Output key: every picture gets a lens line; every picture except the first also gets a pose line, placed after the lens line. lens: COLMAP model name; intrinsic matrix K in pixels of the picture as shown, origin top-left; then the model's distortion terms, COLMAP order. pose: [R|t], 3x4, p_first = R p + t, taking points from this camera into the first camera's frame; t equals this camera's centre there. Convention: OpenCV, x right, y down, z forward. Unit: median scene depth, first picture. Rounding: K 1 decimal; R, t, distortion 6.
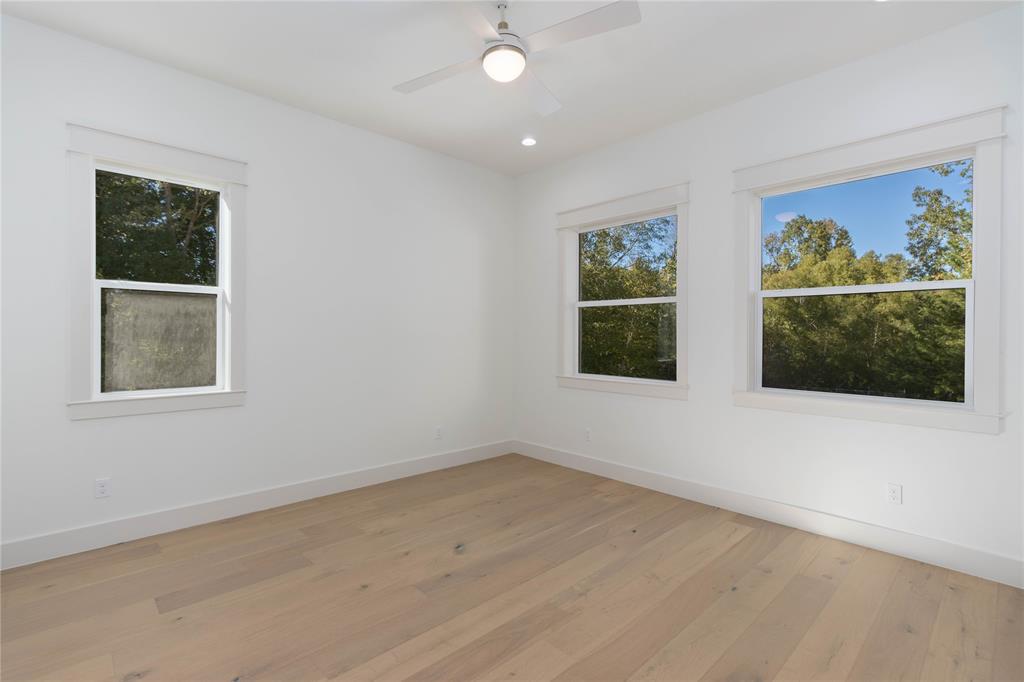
lens RADIAL K [[474.9, 0, 512.0], [0, 474.9, 341.0], [0, 0, 1]] dist [0.003522, 0.000384]
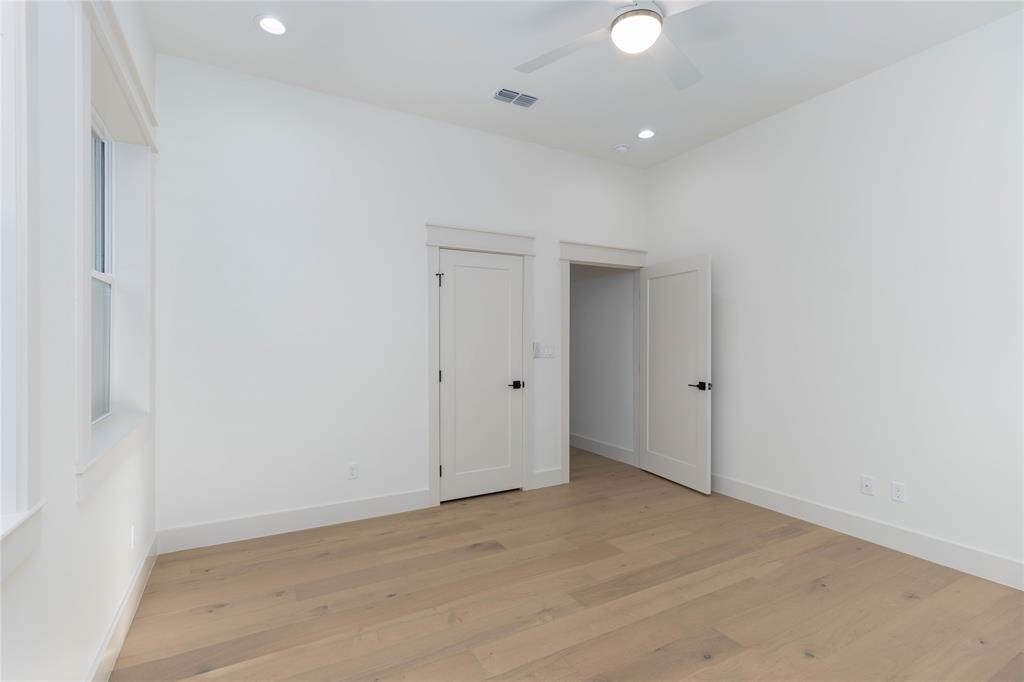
lens RADIAL K [[479.0, 0, 513.7], [0, 479.0, 332.8], [0, 0, 1]] dist [0.001727, 0.000094]
pose [[-0.971991, -0.004698, 0.234970, -0.011936], [-0.005982, 0.999971, -0.004754, -0.022854], [-0.234941, -0.006027, -0.971991, 1.957096]]
